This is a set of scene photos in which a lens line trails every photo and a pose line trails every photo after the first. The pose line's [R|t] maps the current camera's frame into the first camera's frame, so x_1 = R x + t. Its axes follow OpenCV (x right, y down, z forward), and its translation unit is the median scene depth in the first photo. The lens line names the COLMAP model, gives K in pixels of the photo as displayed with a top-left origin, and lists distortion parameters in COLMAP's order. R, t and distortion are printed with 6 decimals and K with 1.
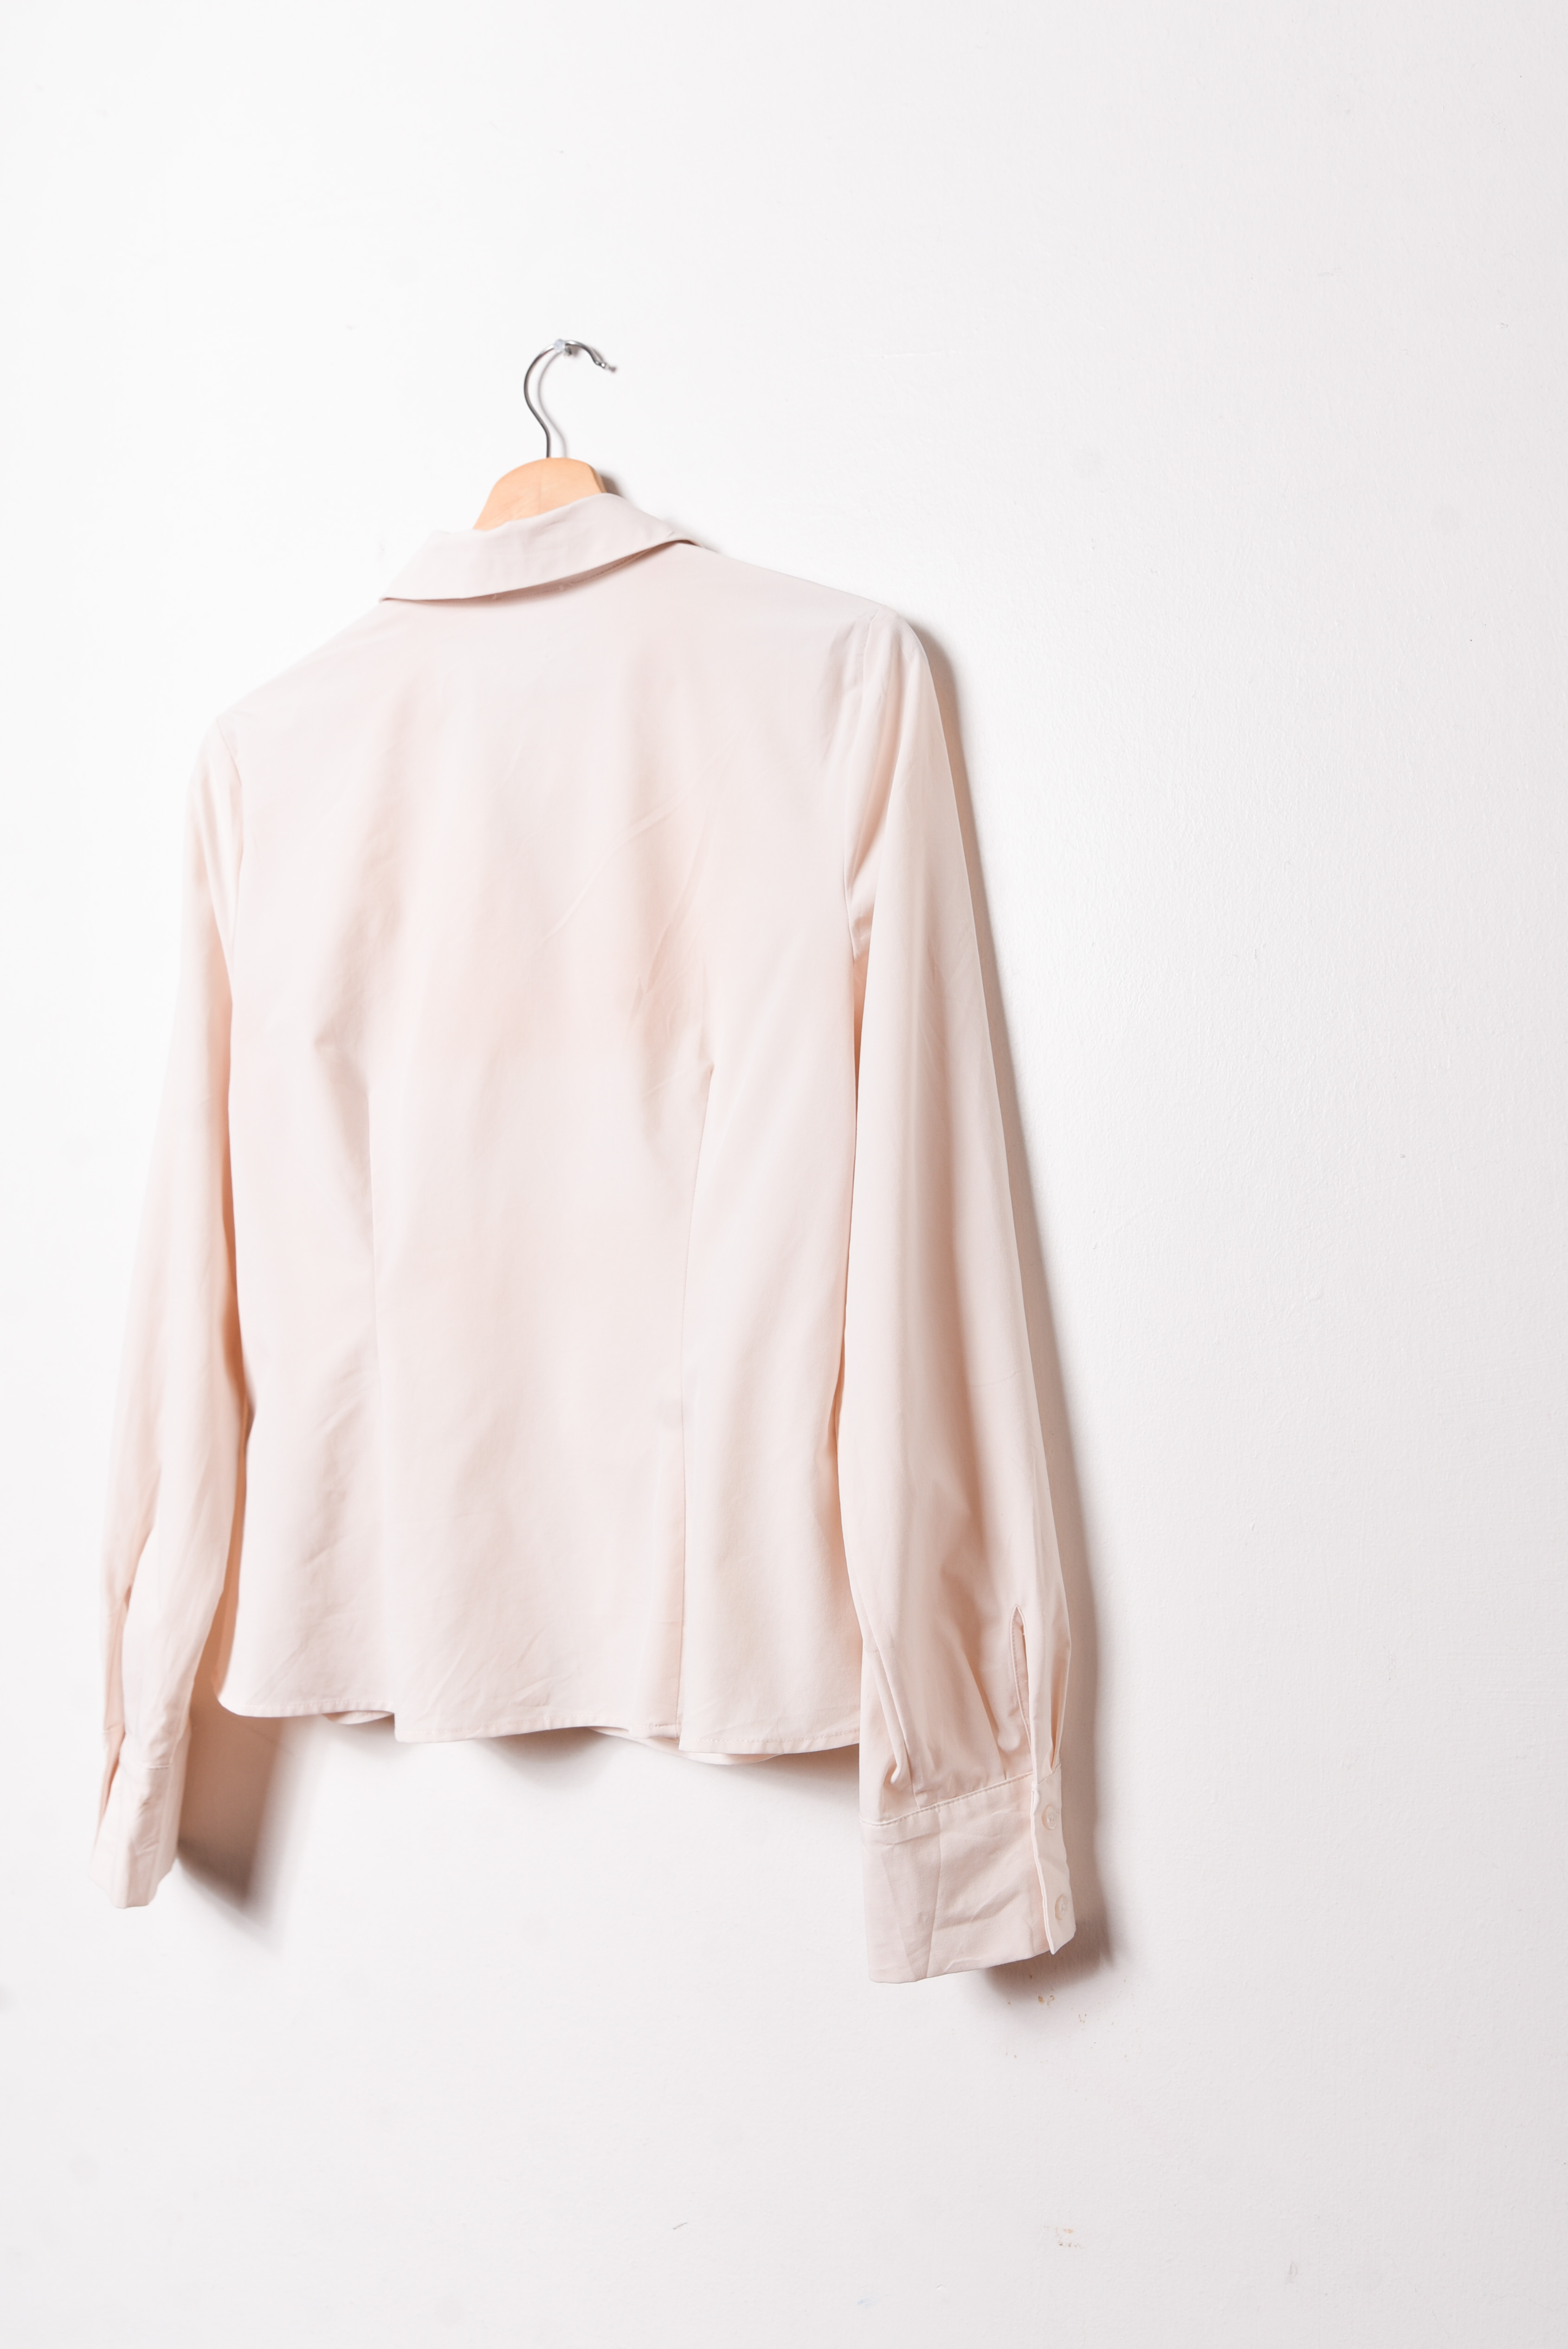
lens RADIAL K [[1671.9, 0, 783.8], [0, 1671.9, 1104.1], [0, 0, 1]] dist [-0.001341, -0.005388]
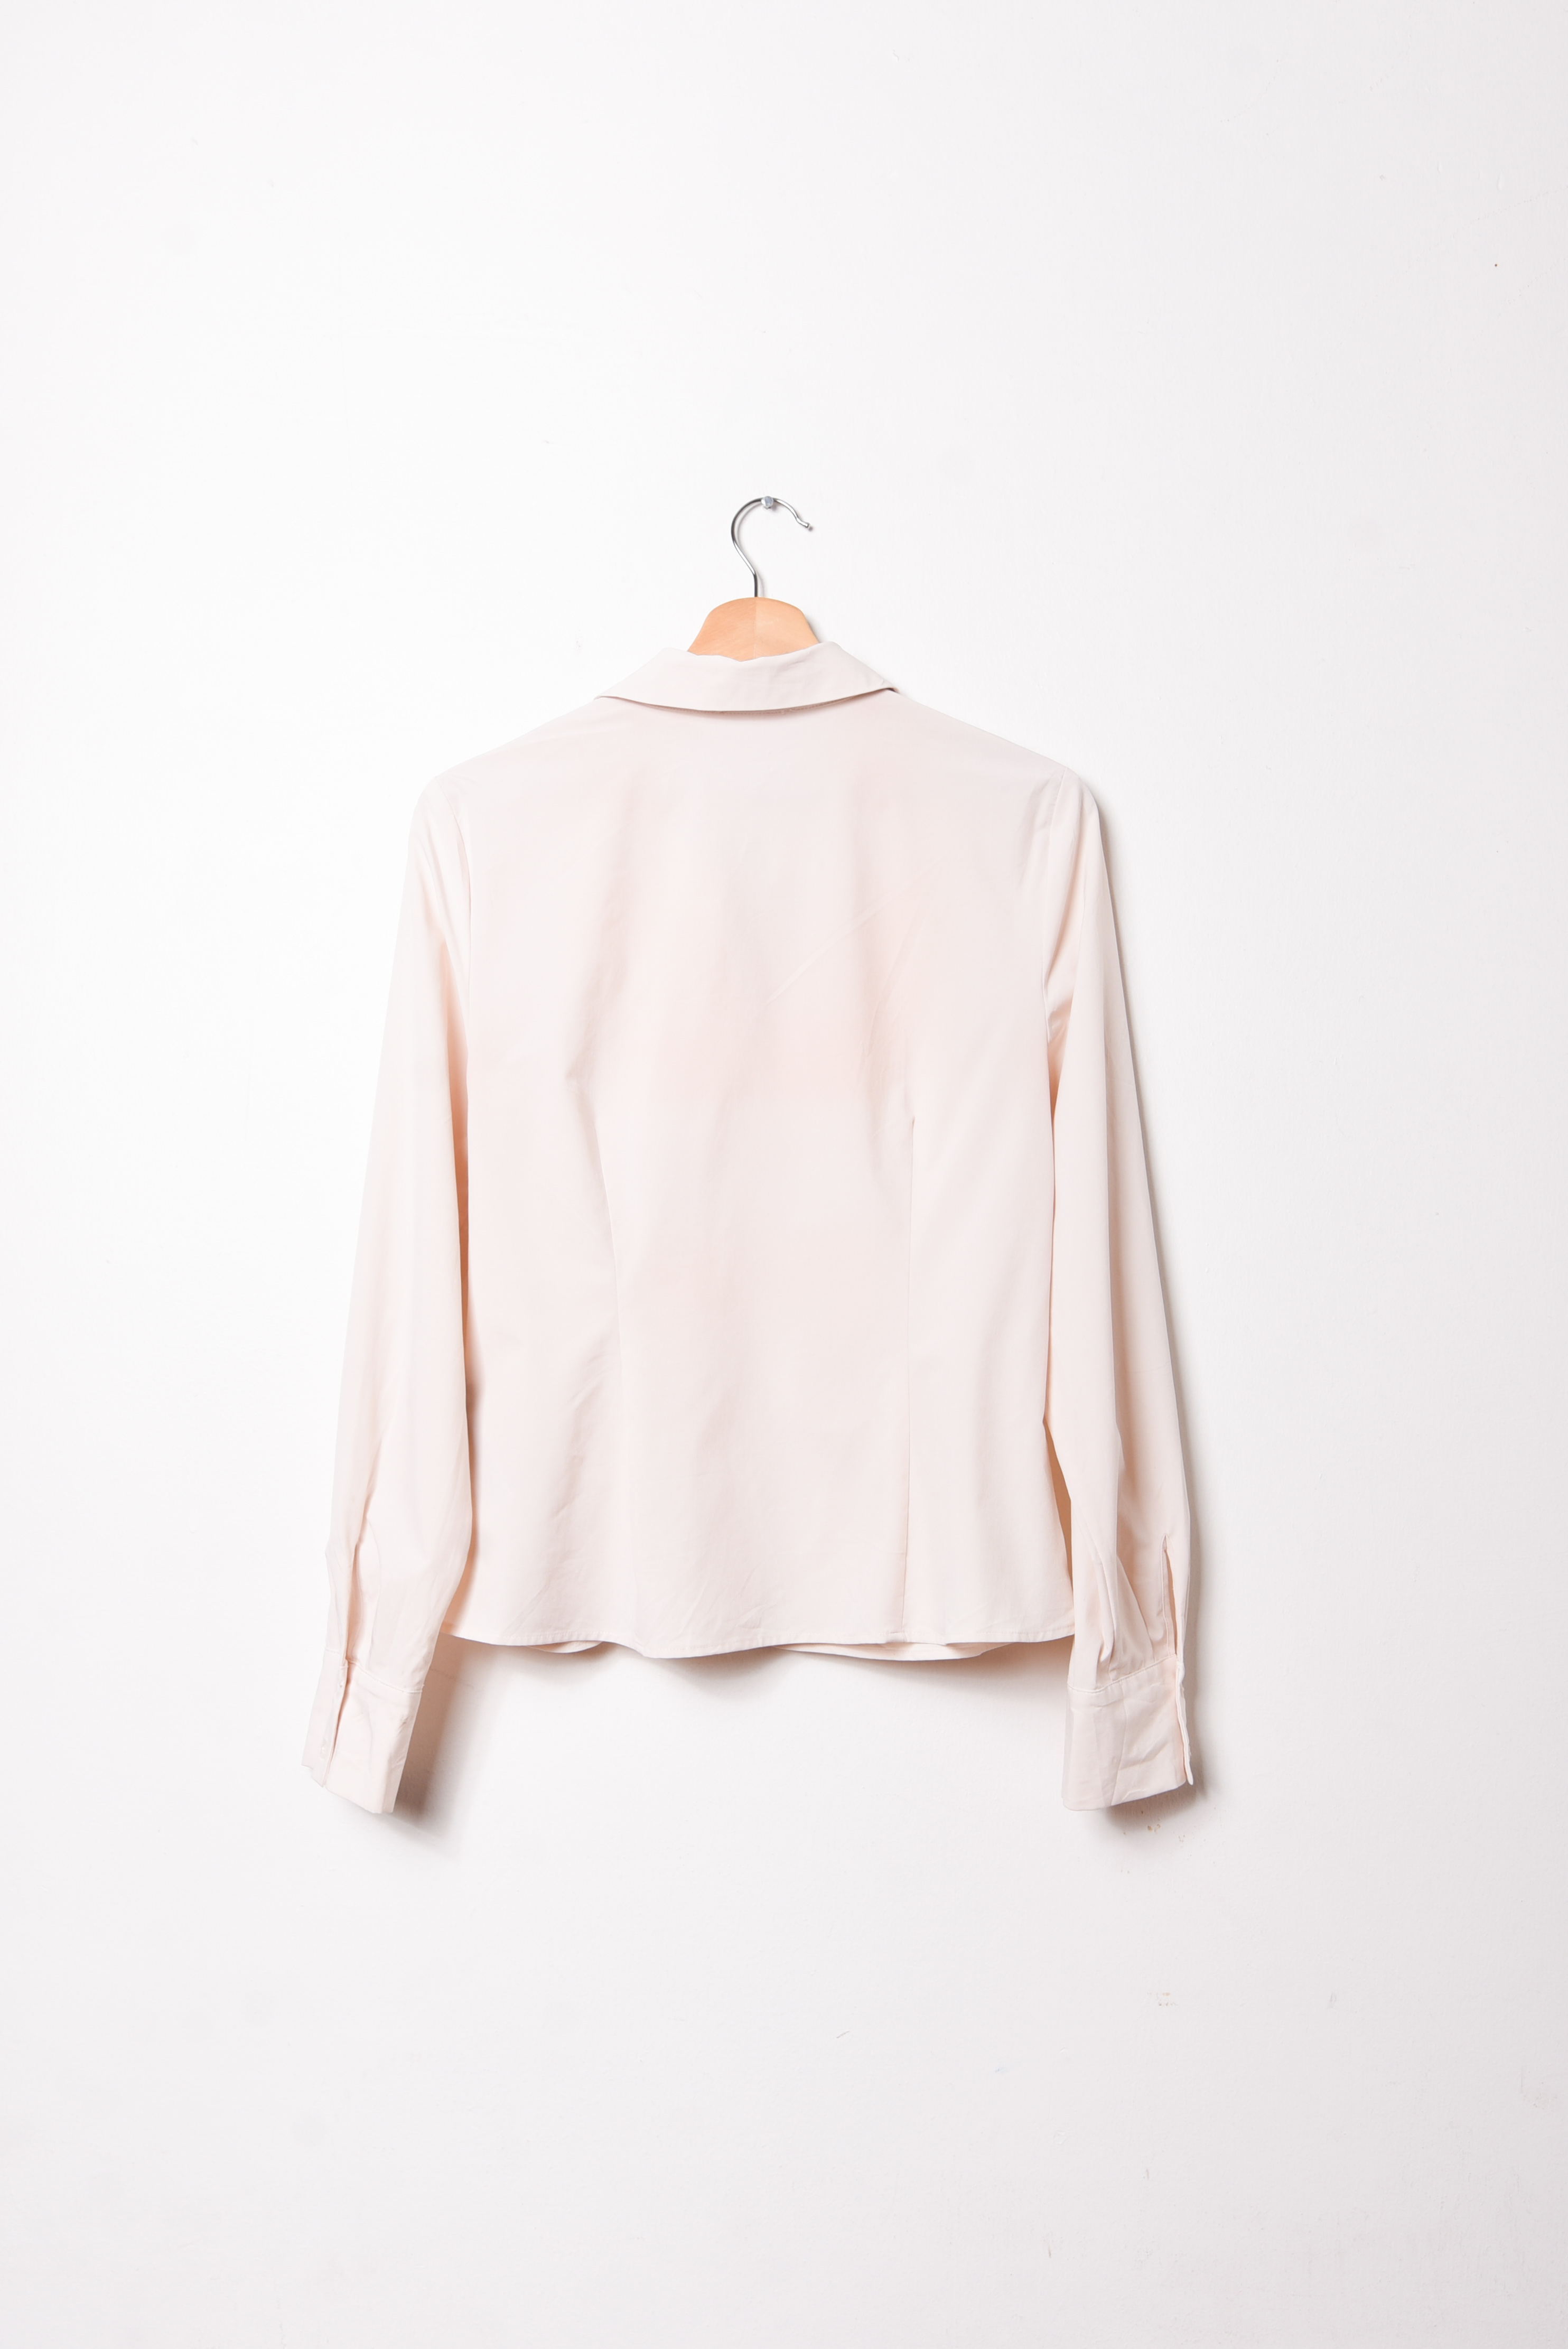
lens RADIAL K [[1676.8, 0, 784.0], [0, 1676.8, 1174.5], [0, 0, 1]] dist [-0.001850, 0.000881]
pose [[0.961949, 0.048535, 0.268885, -0.497782], [-0.055002, 0.998349, 0.016566, 0.004160], [-0.267637, -0.030725, 0.963030, -0.197148]]
